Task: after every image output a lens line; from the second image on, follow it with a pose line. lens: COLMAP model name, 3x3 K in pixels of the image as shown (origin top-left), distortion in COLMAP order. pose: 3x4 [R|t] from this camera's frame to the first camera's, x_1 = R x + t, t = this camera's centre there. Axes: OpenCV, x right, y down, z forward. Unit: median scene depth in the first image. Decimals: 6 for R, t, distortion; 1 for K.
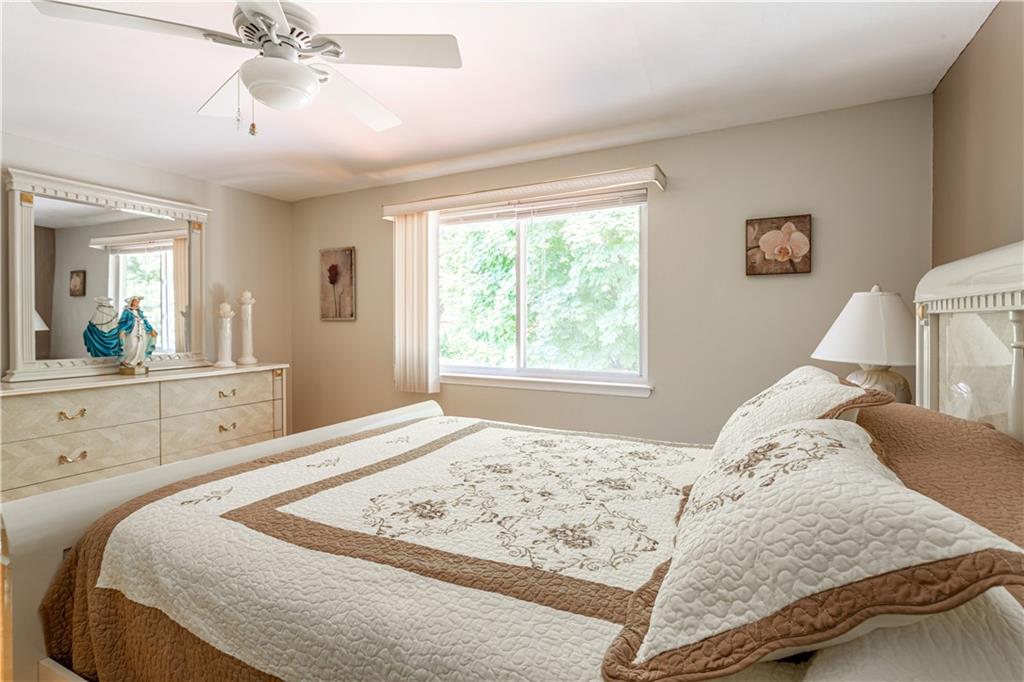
lens RADIAL K [[498.5, 0, 509.6], [0, 498.5, 334.2], [0, 0, 1]] dist [-0.004400, 0.003914]
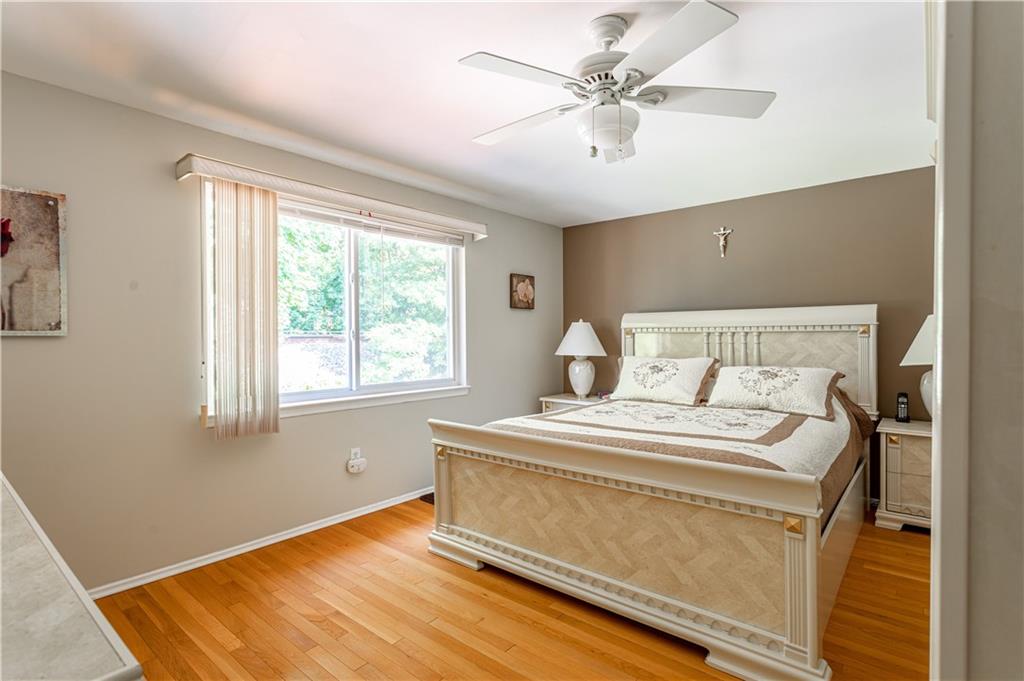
lens RADIAL K [[498.5, 0, 512.4], [0, 498.5, 341.4], [0, 0, 1]] dist [-0.004400, 0.003914]
pose [[0.220753, -0.017092, 0.975180, -0.962545], [0.017576, 0.999754, 0.013545, -0.028916], [-0.975171, 0.014149, 0.220999, 0.572817]]
